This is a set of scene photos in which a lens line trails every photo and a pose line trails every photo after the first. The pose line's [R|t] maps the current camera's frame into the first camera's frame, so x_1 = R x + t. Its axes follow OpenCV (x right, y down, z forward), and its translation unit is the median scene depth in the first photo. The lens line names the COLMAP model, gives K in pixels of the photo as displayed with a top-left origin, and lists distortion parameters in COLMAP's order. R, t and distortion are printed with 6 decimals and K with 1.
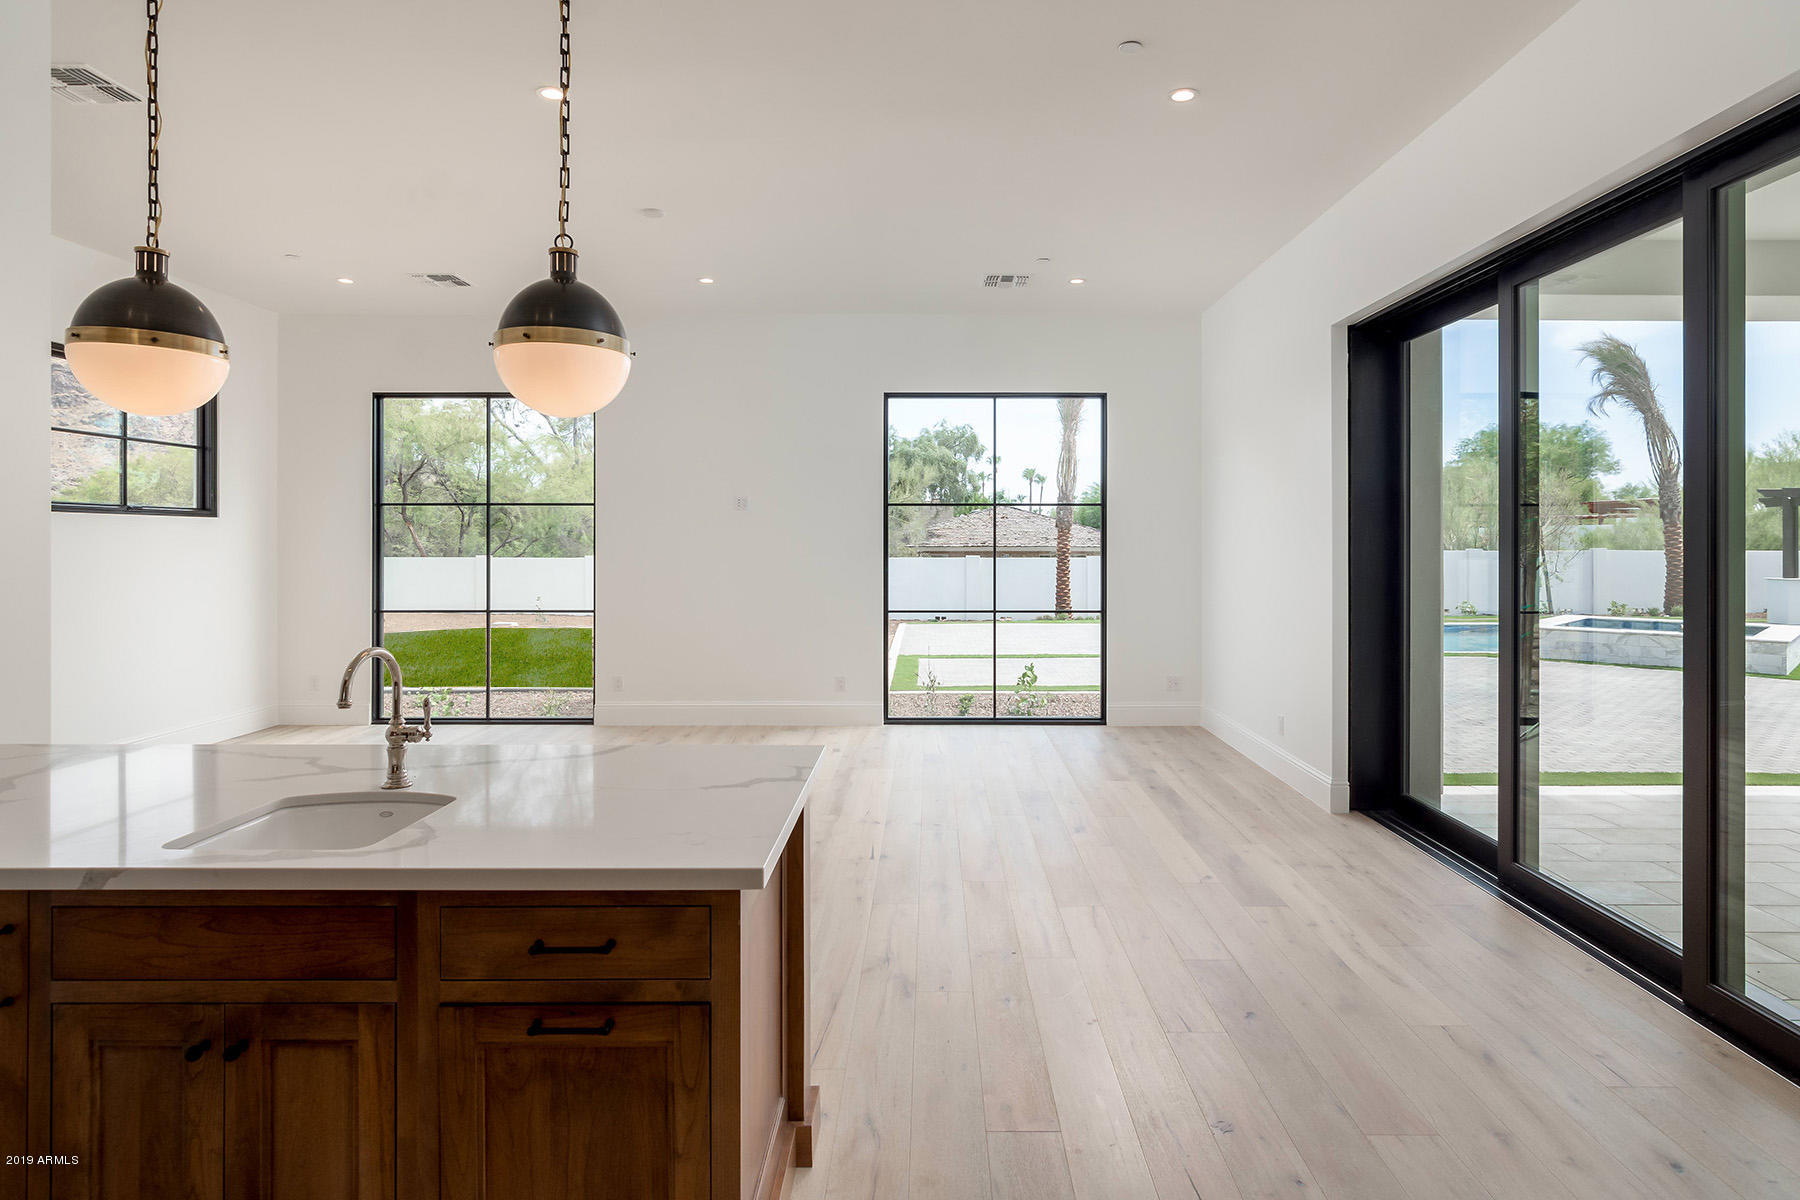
lens RADIAL K [[895.4, 0, 908.2], [0, 895.4, 554.2], [0, 0, 1]] dist [-0.000447, -0.000011]
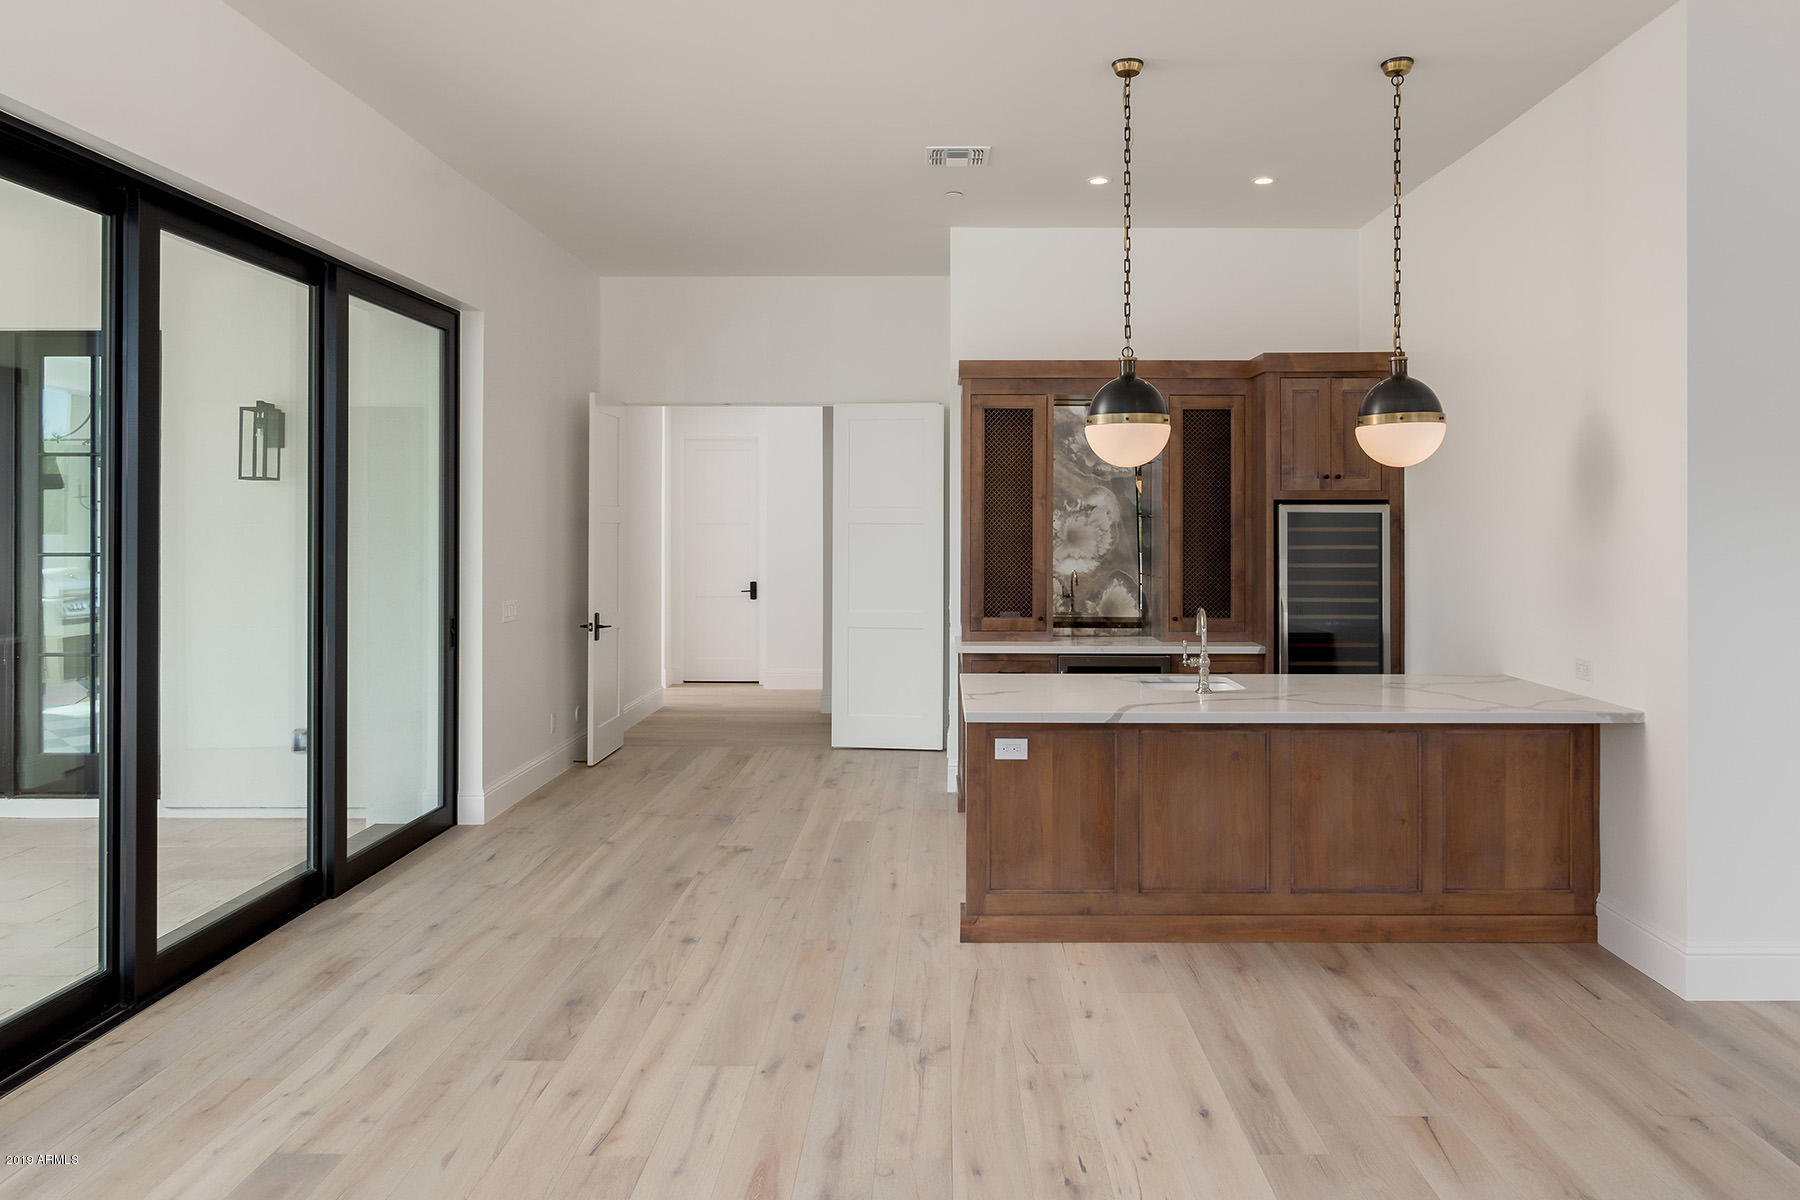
lens RADIAL K [[1133.7, 0, 900.0], [0, 1133.7, 600.0], [0, 0, 1]] dist [-0.000492, -0.000415]
pose [[-0.999901, -0.002982, 0.013779, -0.017162], [-0.001859, 0.996729, 0.080797, -0.058766], [-0.013975, 0.080763, -0.996635, 2.132822]]
